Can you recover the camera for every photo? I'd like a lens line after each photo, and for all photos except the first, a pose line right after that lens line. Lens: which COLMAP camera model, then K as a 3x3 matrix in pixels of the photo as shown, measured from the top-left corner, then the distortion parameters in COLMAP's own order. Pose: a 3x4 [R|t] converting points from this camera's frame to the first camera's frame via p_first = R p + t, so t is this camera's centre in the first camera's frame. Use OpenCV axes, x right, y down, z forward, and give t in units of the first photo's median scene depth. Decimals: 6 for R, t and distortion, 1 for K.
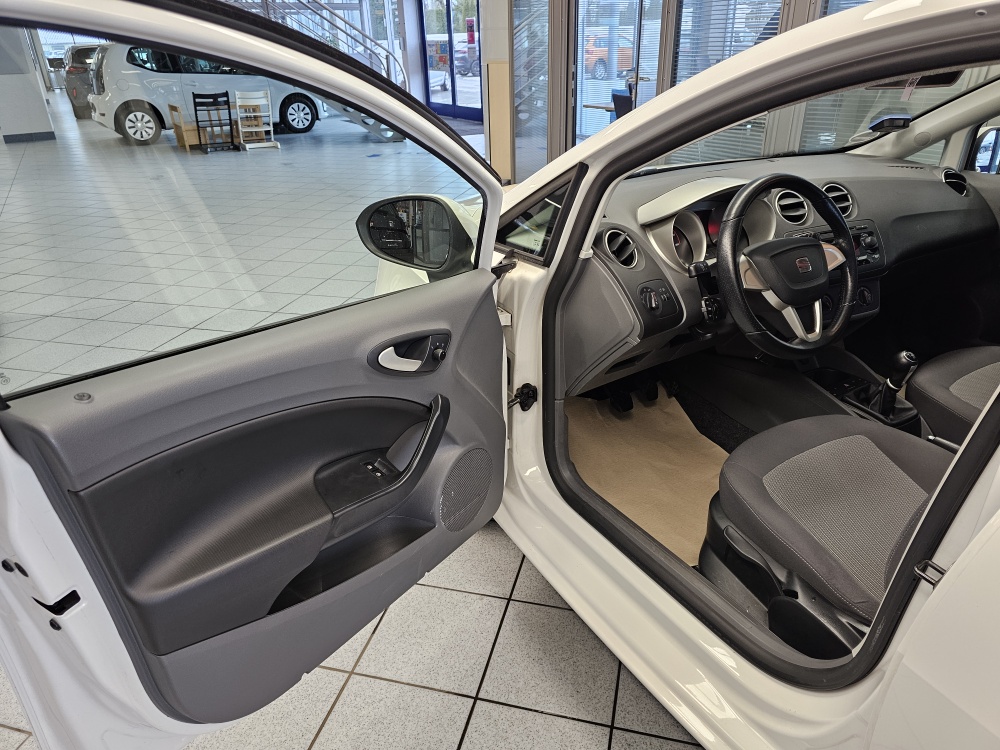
lens RADIAL K [[670.4, 0, 499.9], [0, 670.4, 396.0], [0, 0, 1]] dist [-0.000994, -0.003032]
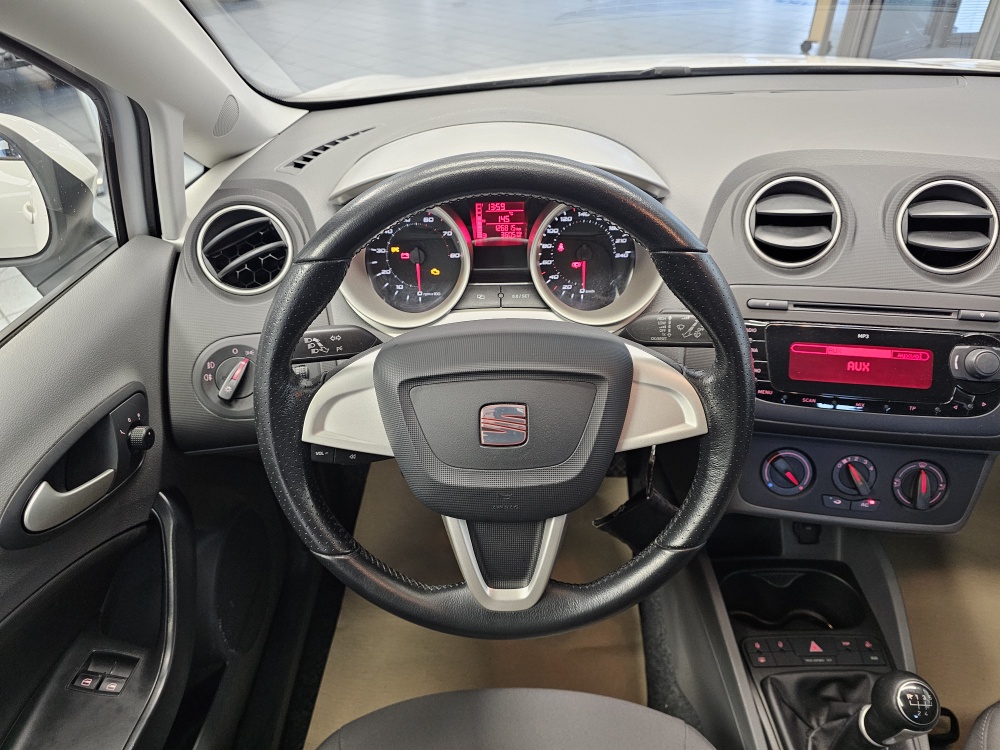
lens RADIAL K [[680.8, 0, 496.8], [0, 680.8, 370.4], [0, 0, 1]] dist [0.058566, -0.054599]
pose [[0.871977, 0.312669, -0.376687, 0.511735], [-0.240134, 0.943716, 0.227456, -0.274936], [0.426604, -0.107881, 0.897981, 0.595818]]
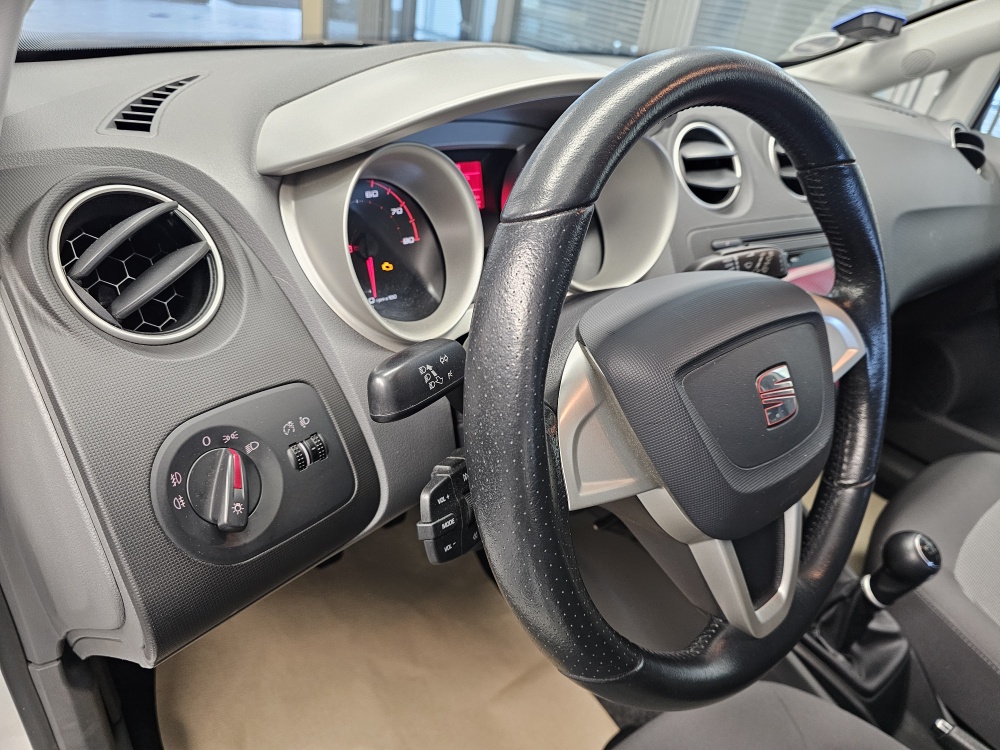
lens RADIAL K [[670.0, 0, 500.0], [0, 670.0, 375.0], [0, 0, 1]] dist [0.008281, 0.000264]
pose [[0.973389, 0.054520, 0.222580, 0.247300], [-0.075451, 0.993378, 0.086640, -0.198249], [-0.216383, -0.101128, 0.971057, 0.674183]]
